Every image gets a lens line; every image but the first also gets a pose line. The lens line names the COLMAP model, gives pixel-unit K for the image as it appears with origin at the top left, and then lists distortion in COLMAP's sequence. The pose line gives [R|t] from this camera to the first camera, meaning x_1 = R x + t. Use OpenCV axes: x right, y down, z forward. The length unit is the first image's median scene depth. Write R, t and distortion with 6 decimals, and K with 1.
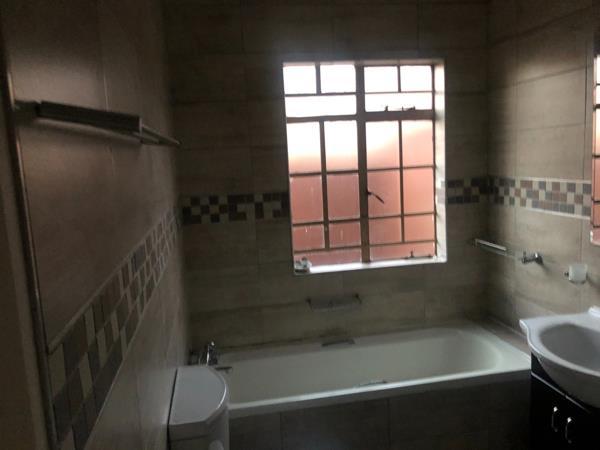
lens RADIAL K [[495.5, 0, 300.0], [0, 495.5, 225.0], [0, 0, 1]] dist [0.004934, 0.002109]
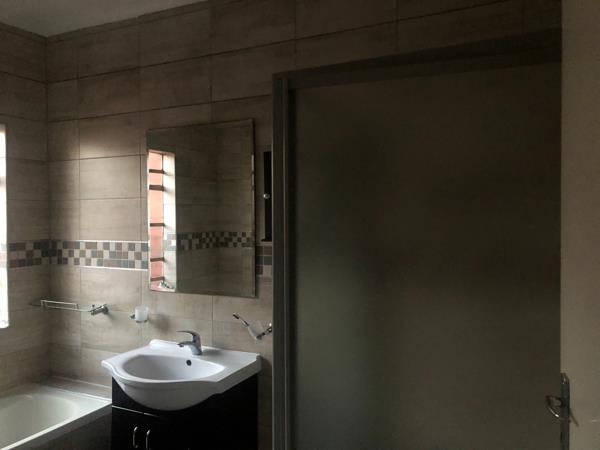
lens RADIAL K [[496.8, 0, 300.0], [0, 496.8, 225.0], [0, 0, 1]] dist [0.038111, 0.006756]
pose [[0.605312, 0.028694, 0.795471, -0.170299], [0.087057, 0.990969, -0.101992, 0.029816], [-0.791213, 0.130989, 0.597347, -0.082660]]
